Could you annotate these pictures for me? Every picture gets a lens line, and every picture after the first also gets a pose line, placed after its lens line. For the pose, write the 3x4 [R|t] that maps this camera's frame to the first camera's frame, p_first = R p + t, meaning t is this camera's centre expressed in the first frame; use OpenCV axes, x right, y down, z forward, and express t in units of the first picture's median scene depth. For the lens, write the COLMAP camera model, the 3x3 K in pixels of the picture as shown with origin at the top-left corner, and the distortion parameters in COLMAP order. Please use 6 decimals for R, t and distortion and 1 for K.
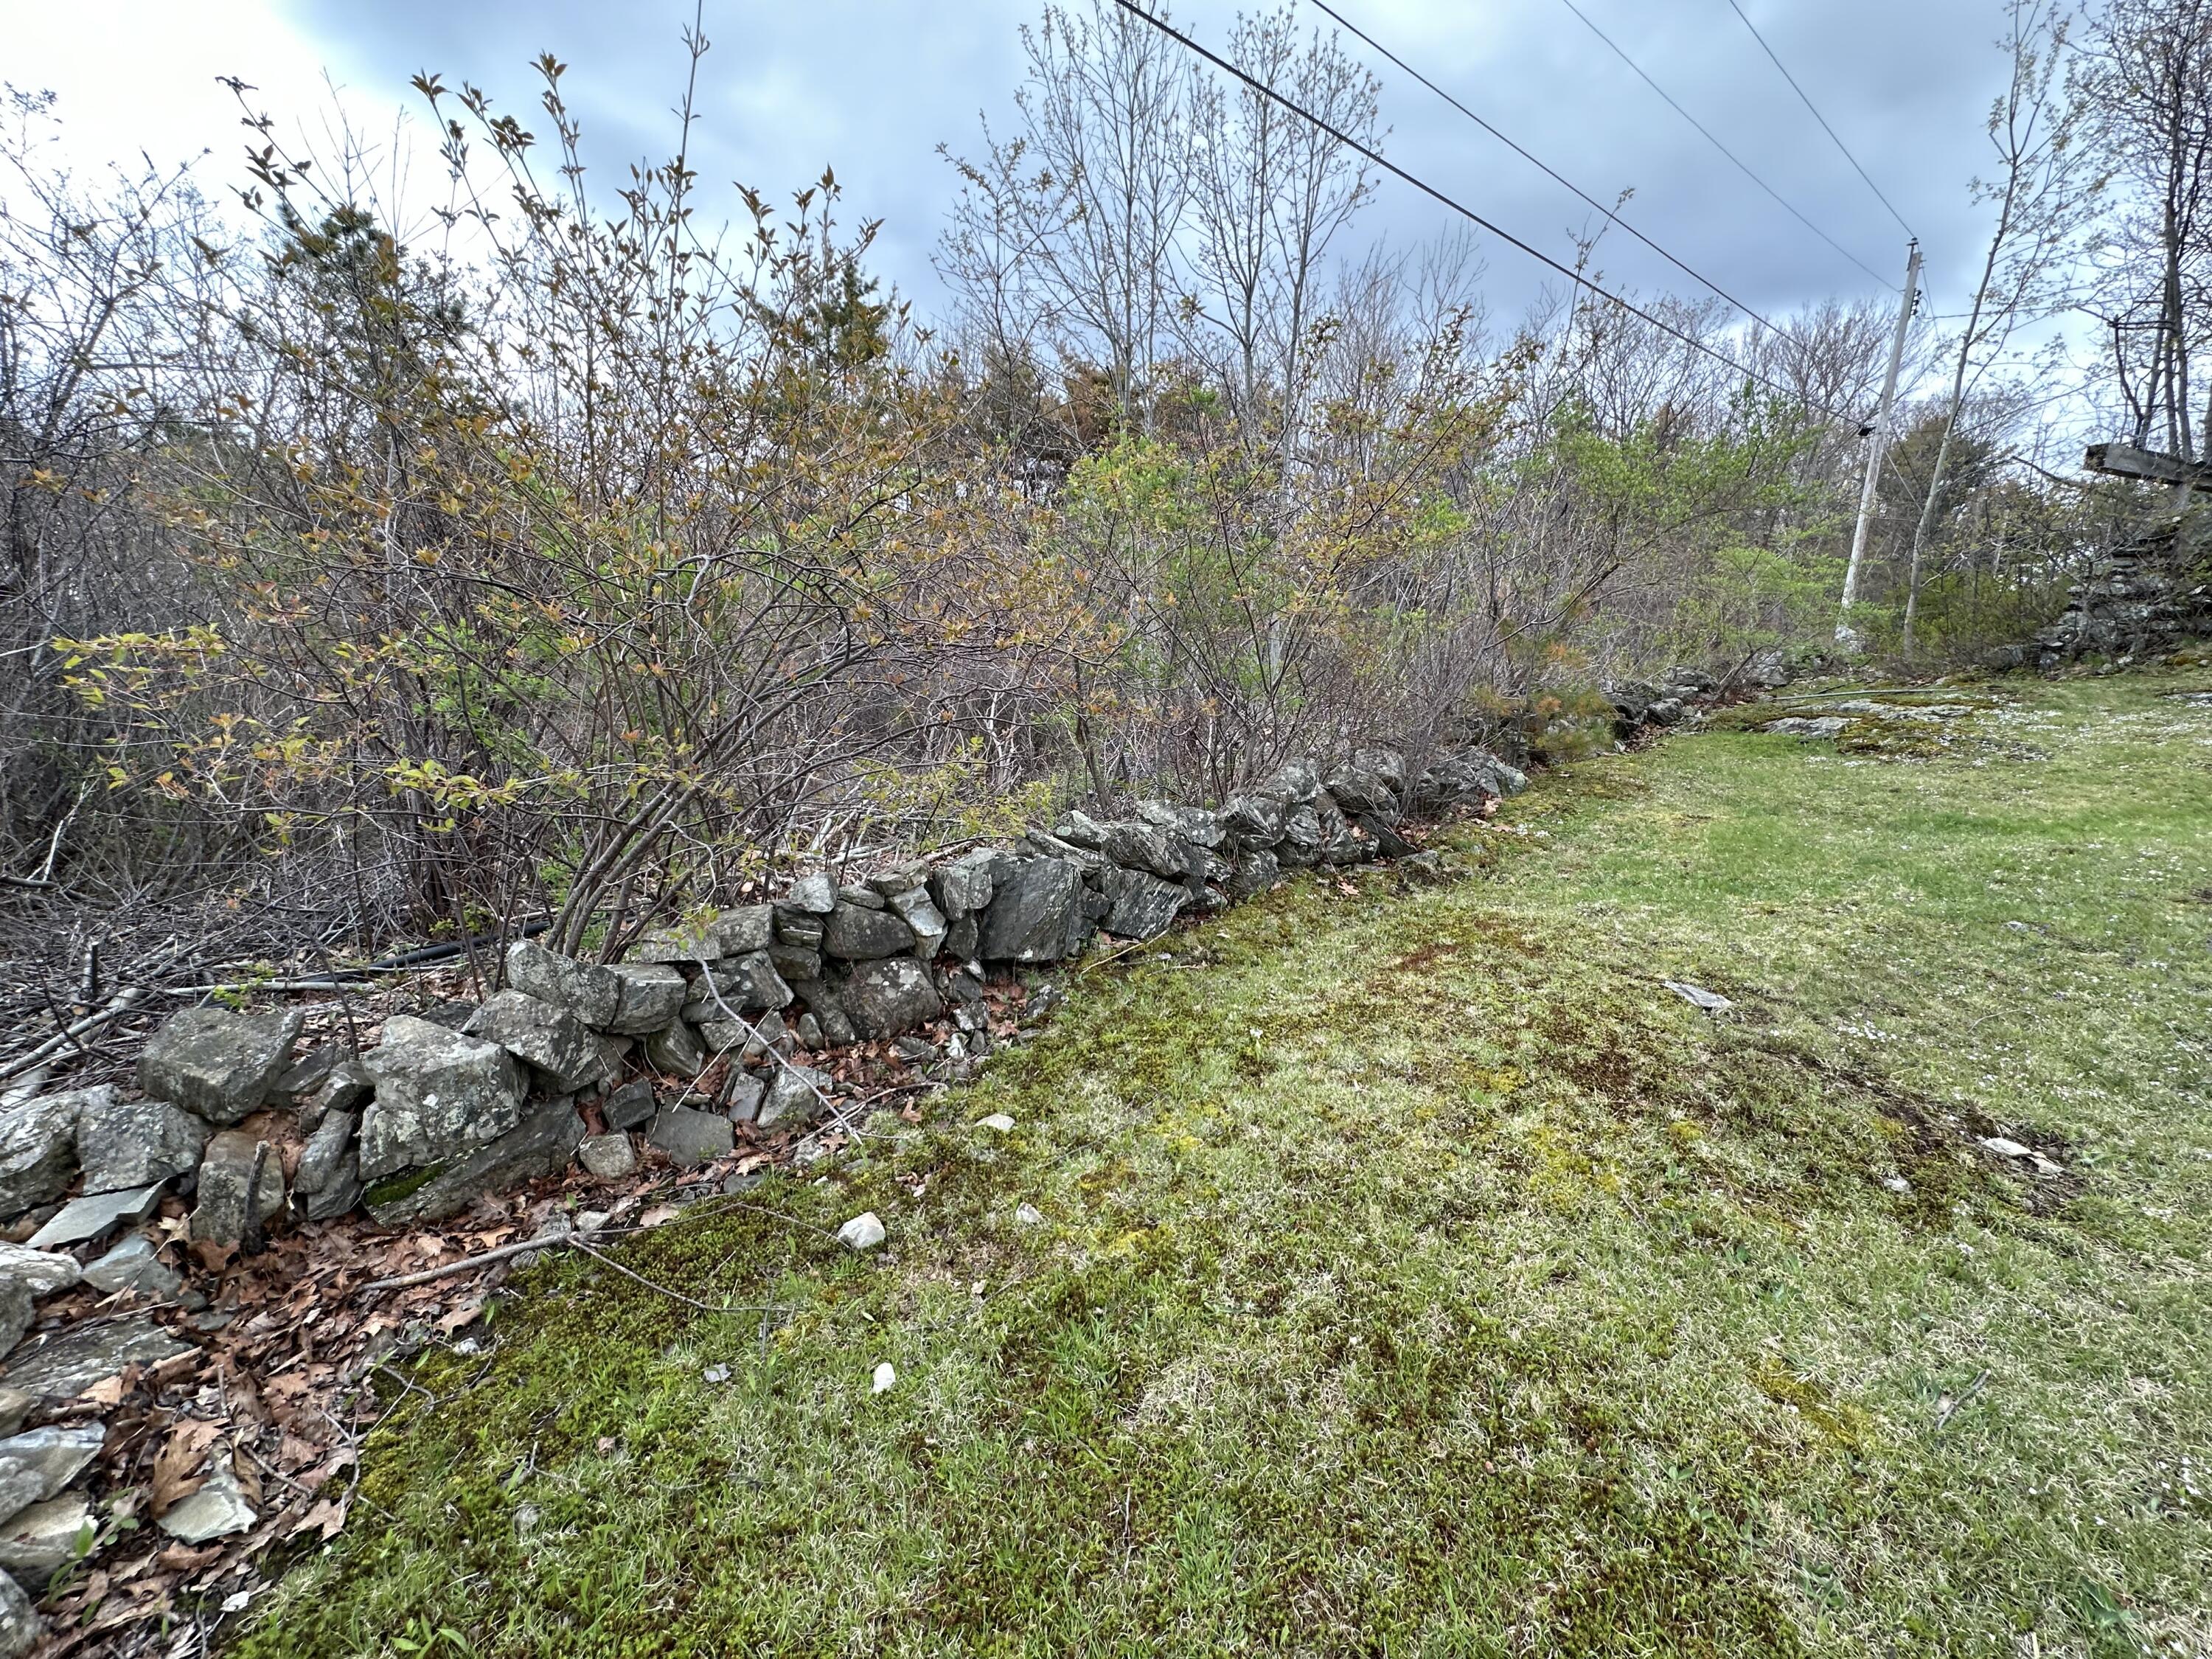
lens RADIAL K [[879.4, 0, 1103.8], [0, 879.4, 831.9], [0, 0, 1]] dist [-0.002797, 0.000253]
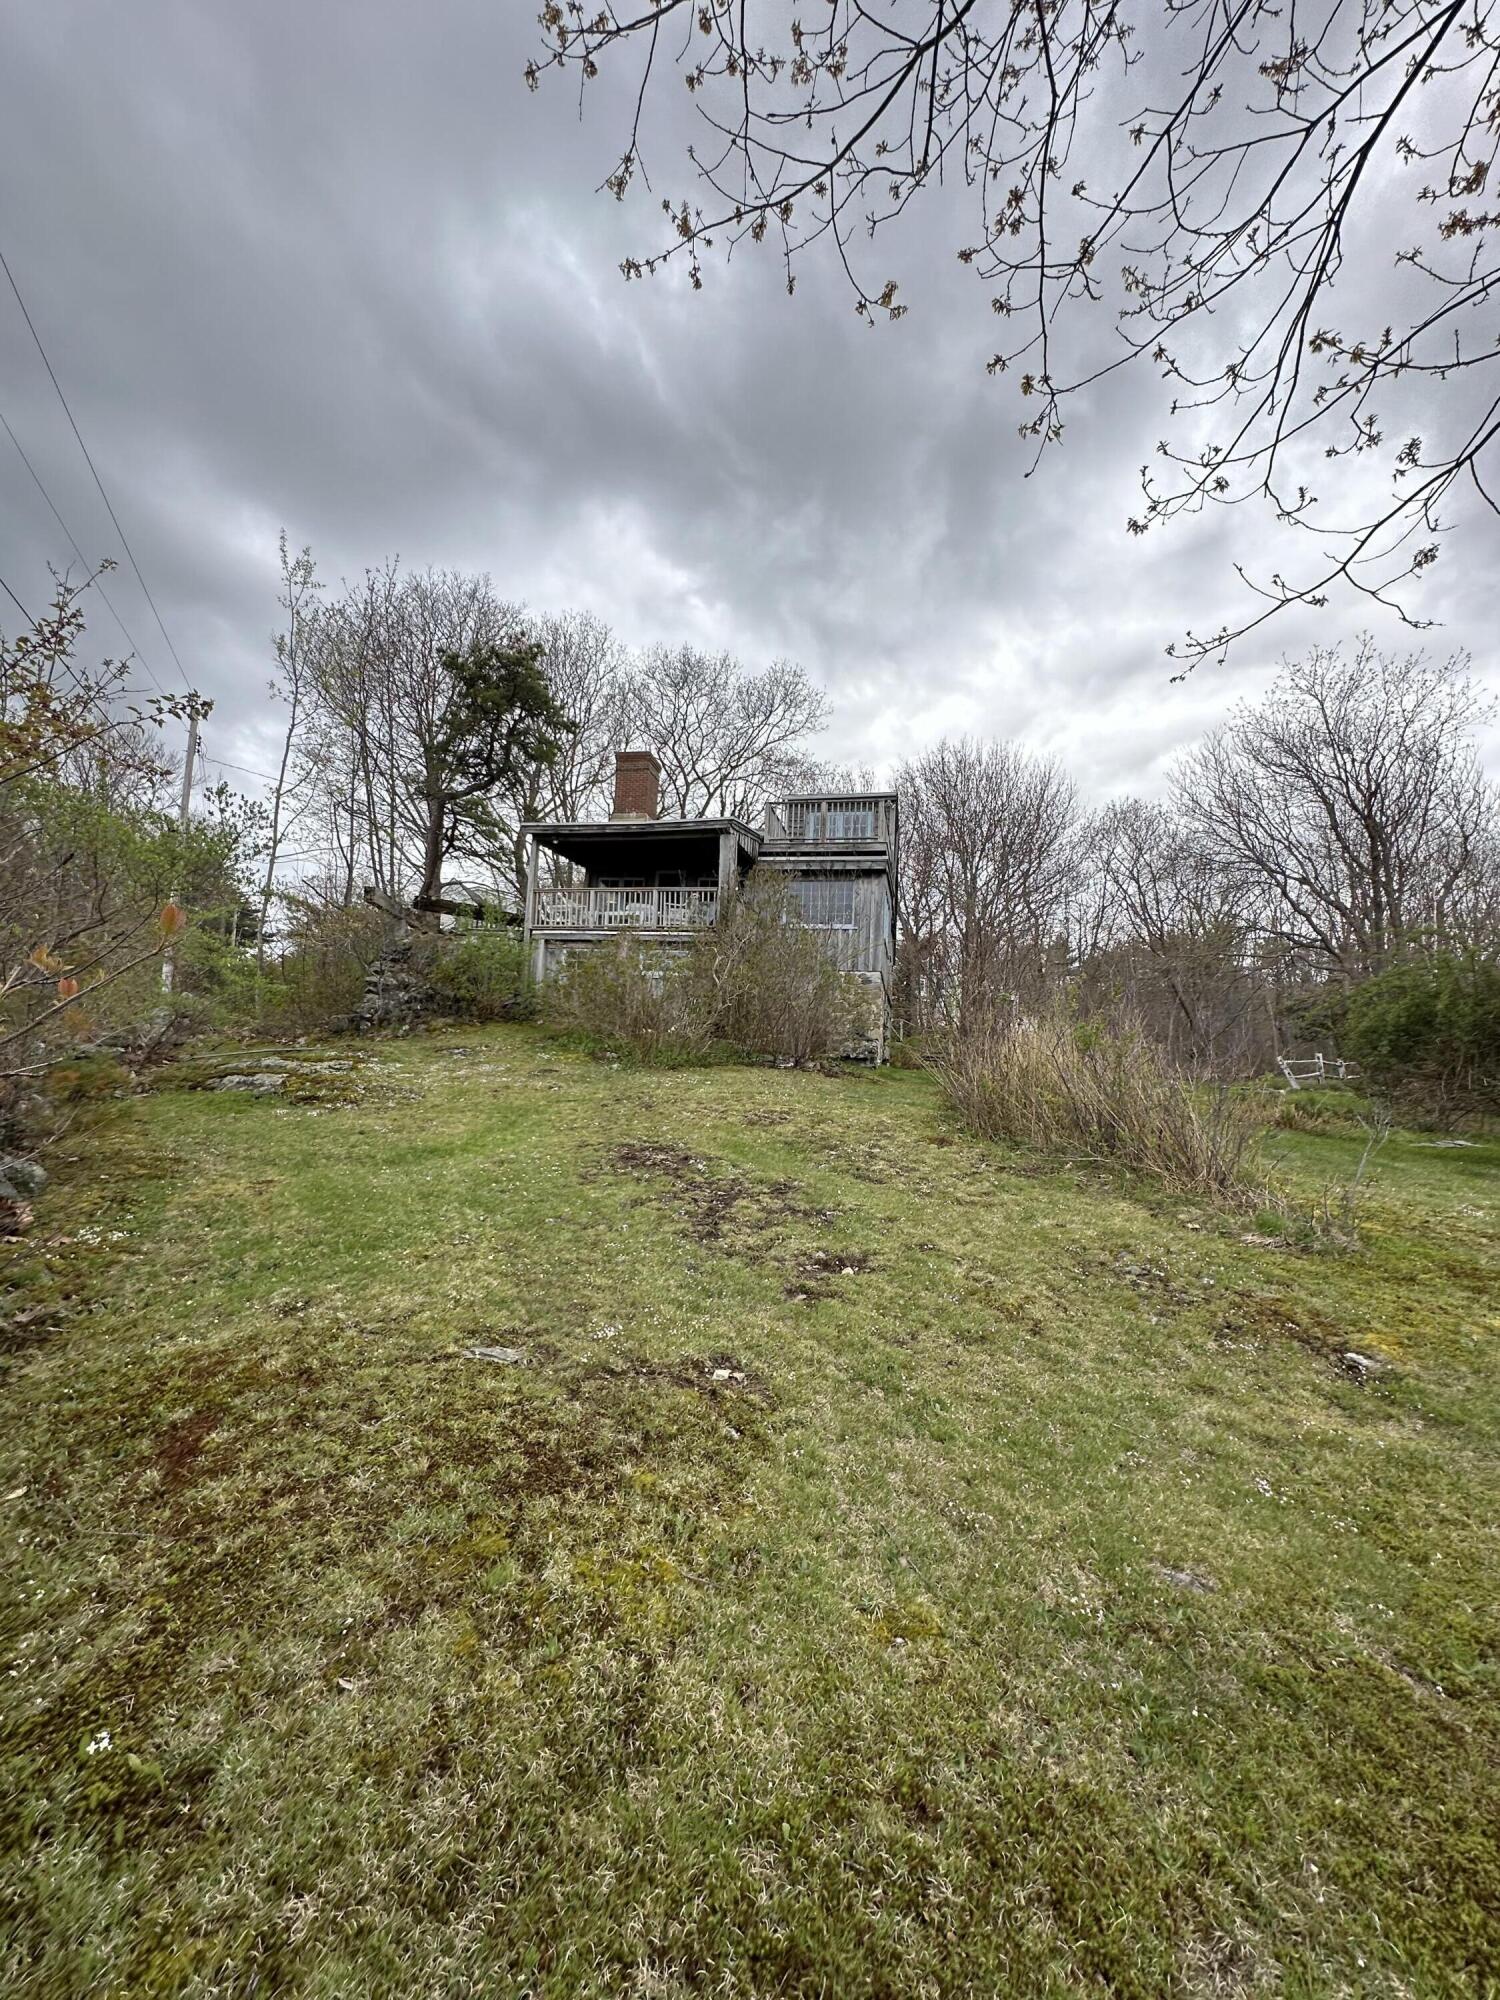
lens RADIAL K [[795.1, 0, 748.6], [0, 795.1, 999.1], [0, 0, 1]] dist [-0.002797, 0.000253]
pose [[0.199377, 0.046035, 0.978841, -0.090287], [0.159576, 0.984037, -0.078783, -0.044182], [-0.966843, 0.171907, 0.188848, 0.163664]]
